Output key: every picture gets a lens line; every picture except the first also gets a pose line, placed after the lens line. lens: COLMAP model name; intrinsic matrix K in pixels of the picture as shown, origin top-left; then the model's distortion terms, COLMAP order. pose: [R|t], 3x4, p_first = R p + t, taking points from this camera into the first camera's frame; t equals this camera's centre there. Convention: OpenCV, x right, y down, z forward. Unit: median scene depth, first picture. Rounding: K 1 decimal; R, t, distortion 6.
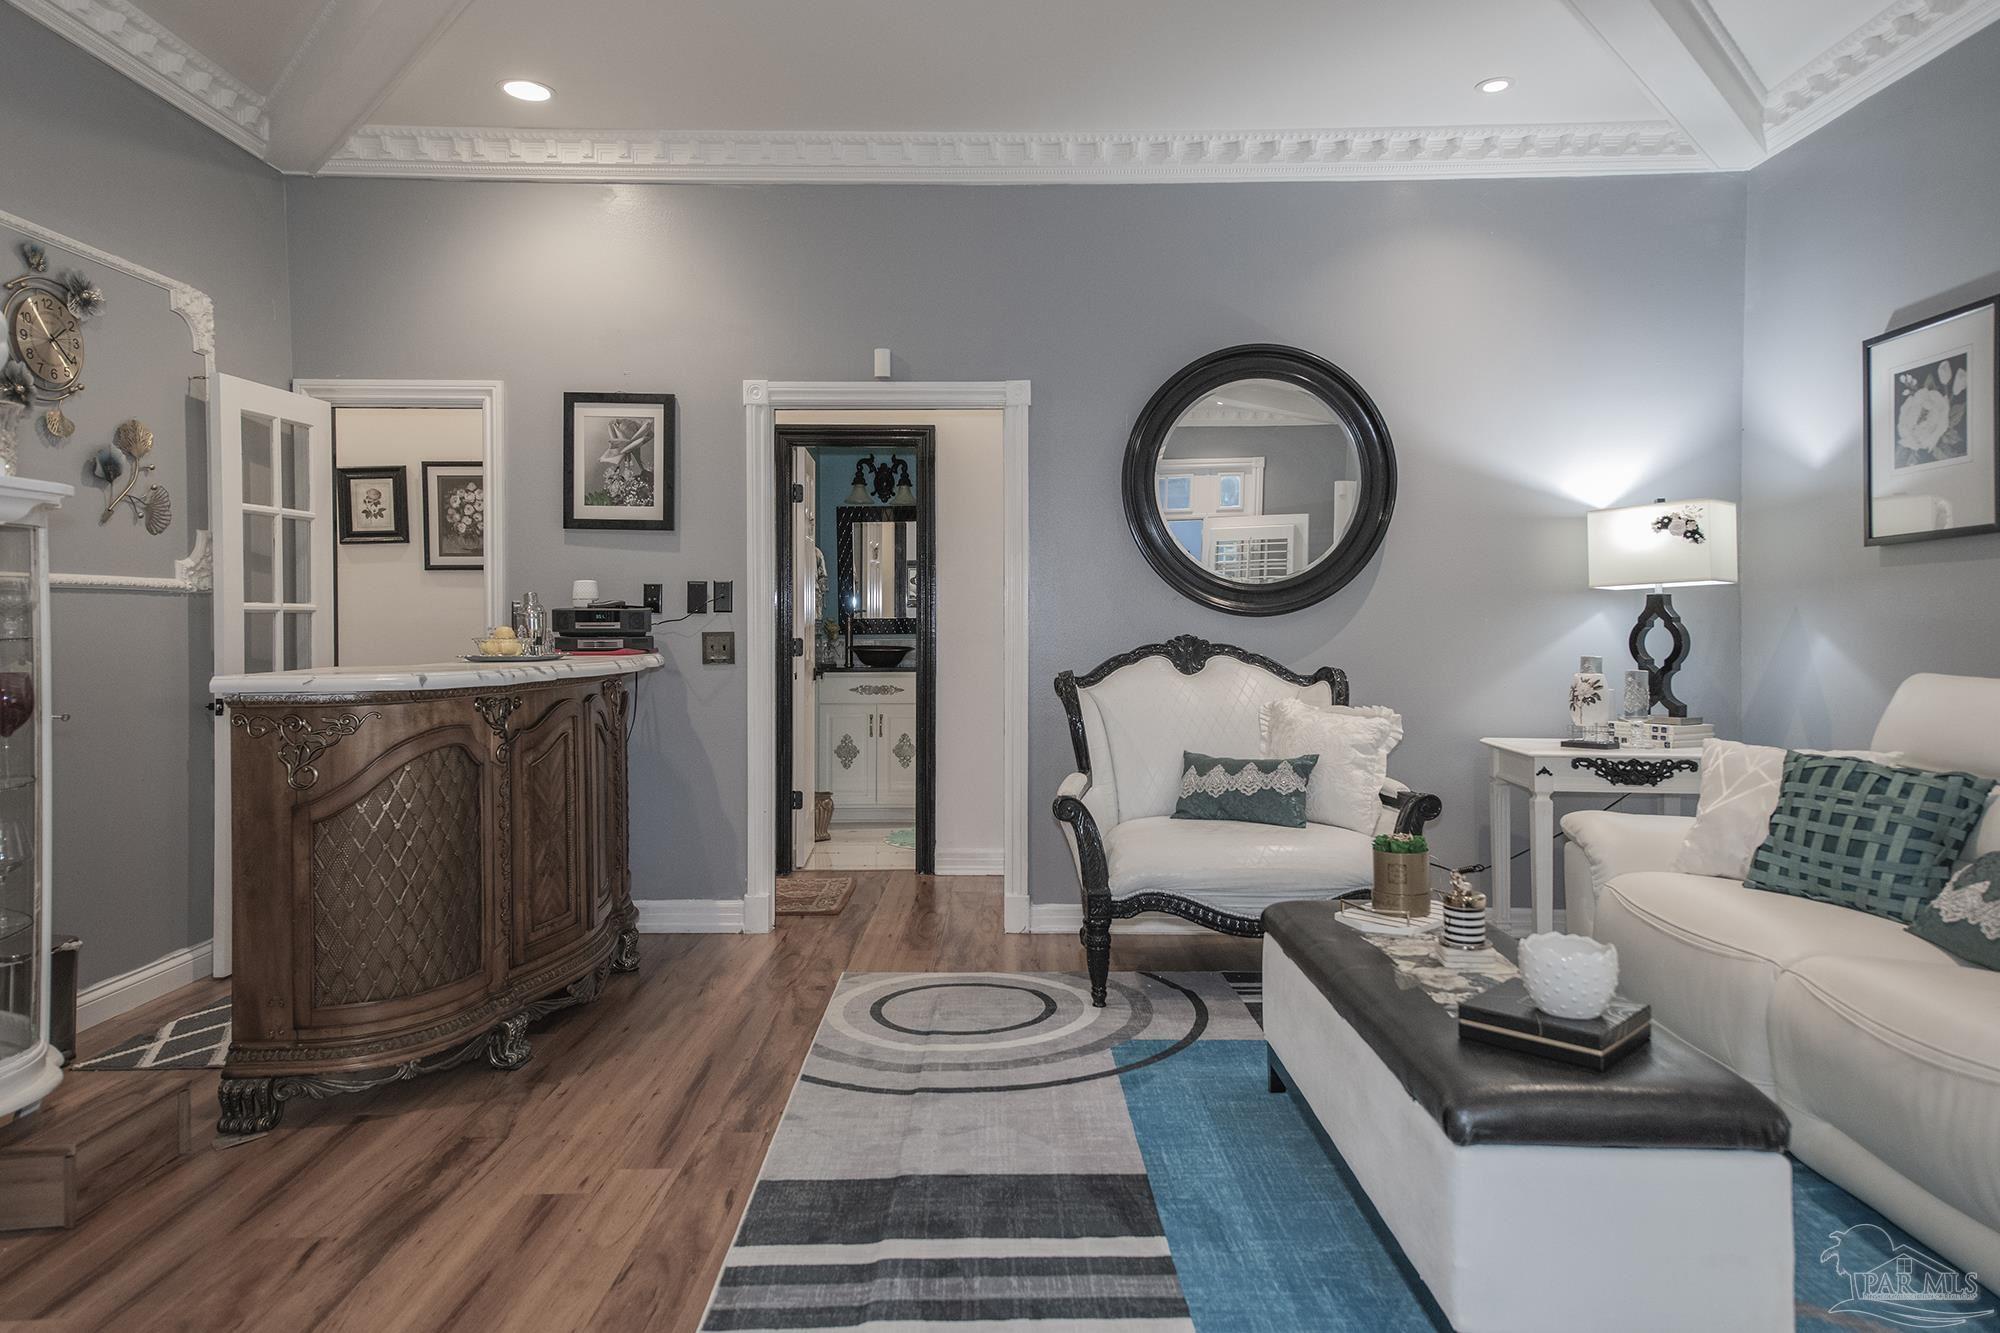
lens RADIAL K [[1302.5, 0, 1004.0], [0, 1302.5, 630.1], [0, 0, 1]] dist [0.075870, 0.001507]
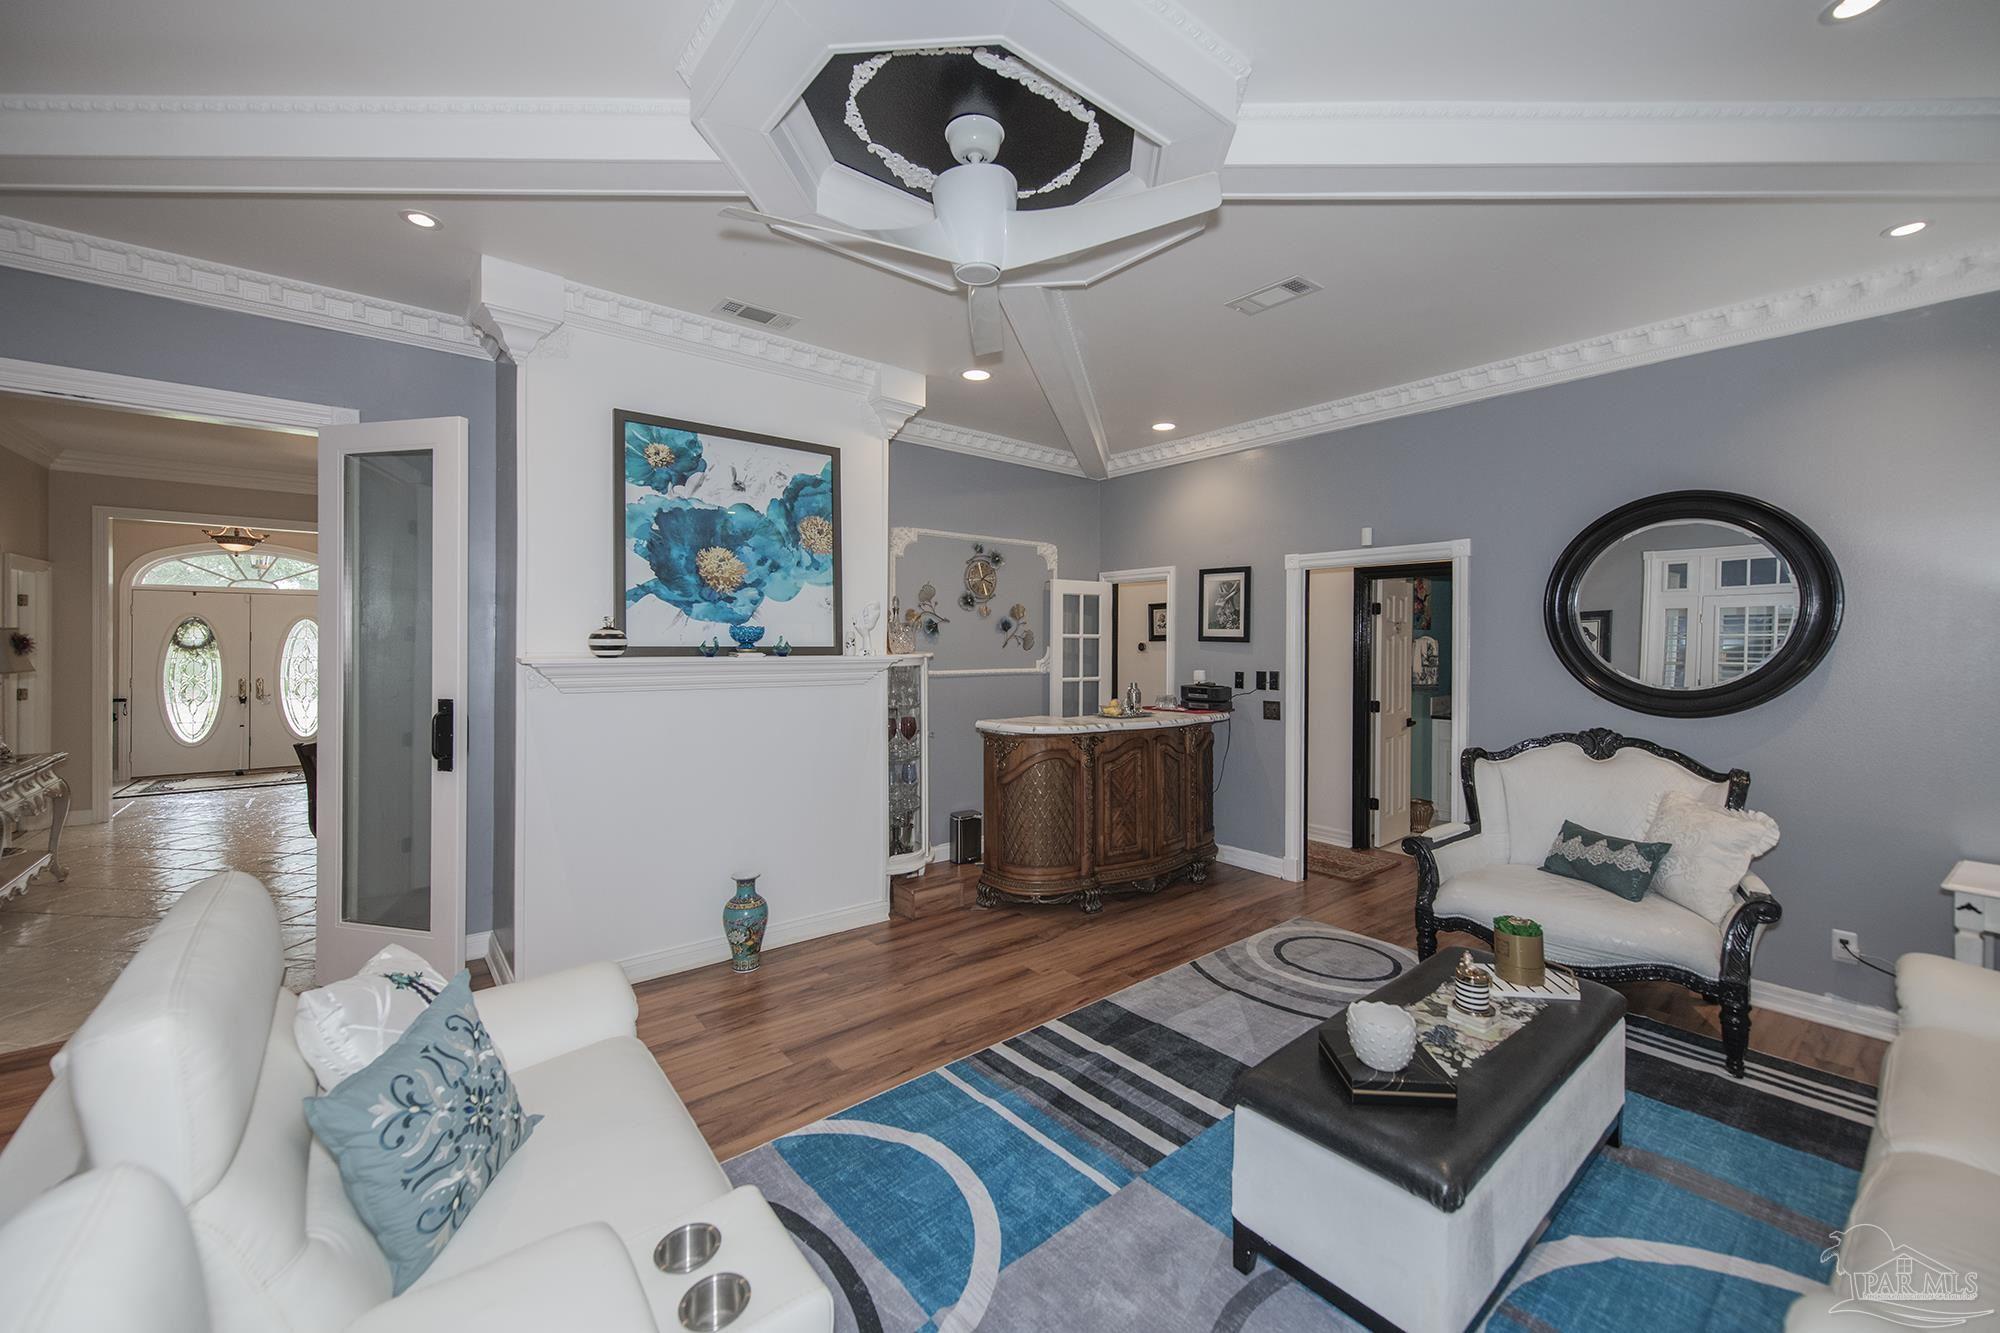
lens RADIAL K [[787.4, 0, 1003.4], [0, 787.4, 643.1], [0, 0, 1]] dist [0.012613, -0.000251]
pose [[0.635341, 0.006706, -0.772203, 0.429584], [-0.014195, 0.999895, -0.002996, -0.079795], [0.772101, 0.012865, 0.635369, 0.074686]]
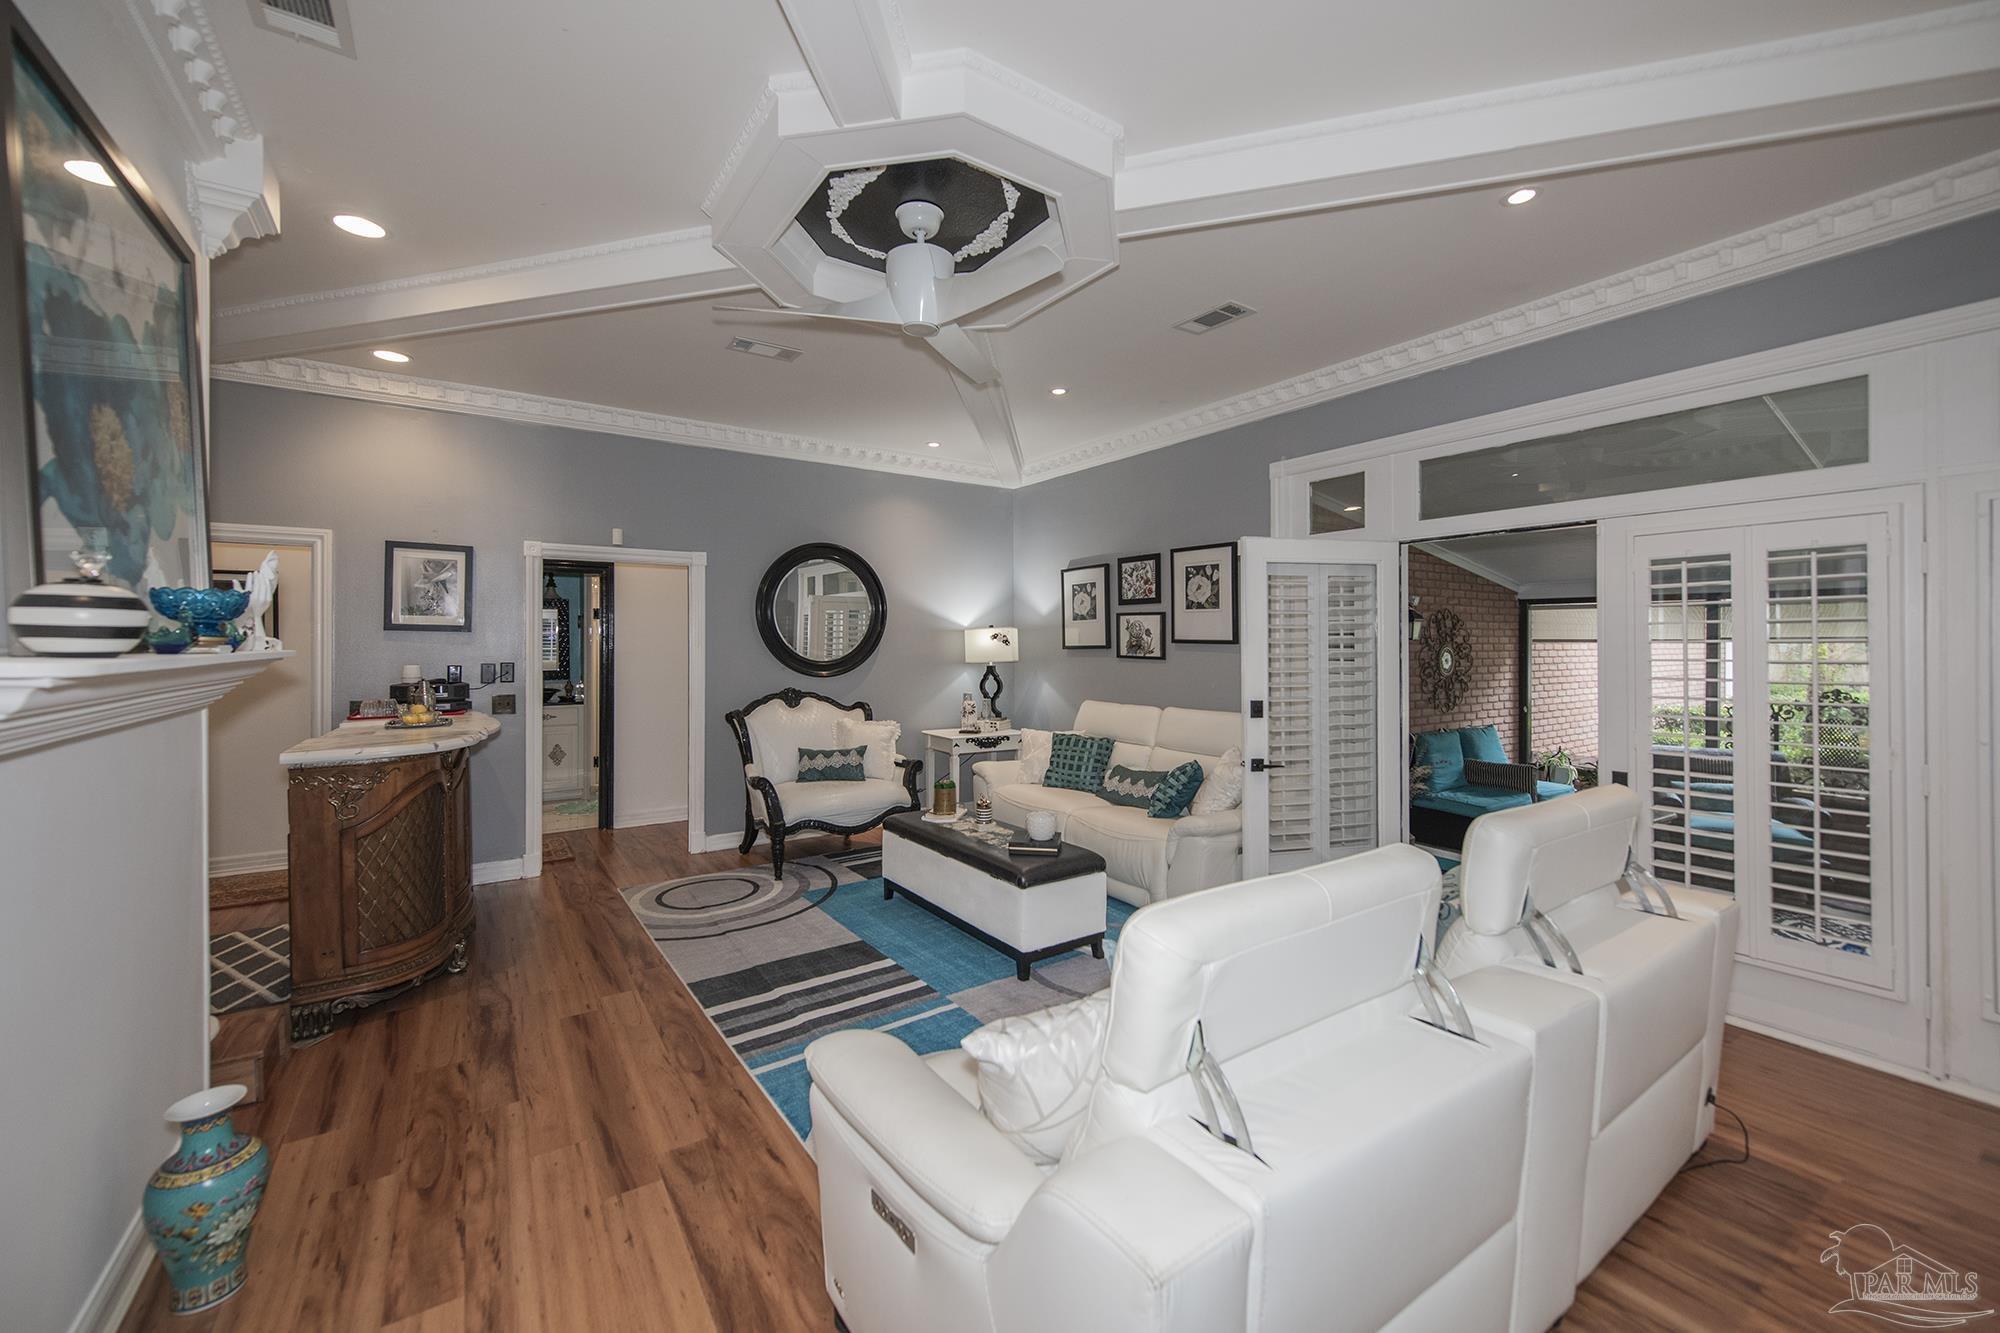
lens RADIAL K [[787.4, 0, 1003.4], [0, 787.4, 643.1], [0, 0, 1]] dist [0.012613, -0.000251]
pose [[0.822444, 0.001256, 0.568845, -0.317738], [0.002722, 0.999977, -0.006143, -0.064976], [-0.568840, 0.006601, 0.822422, -0.184251]]
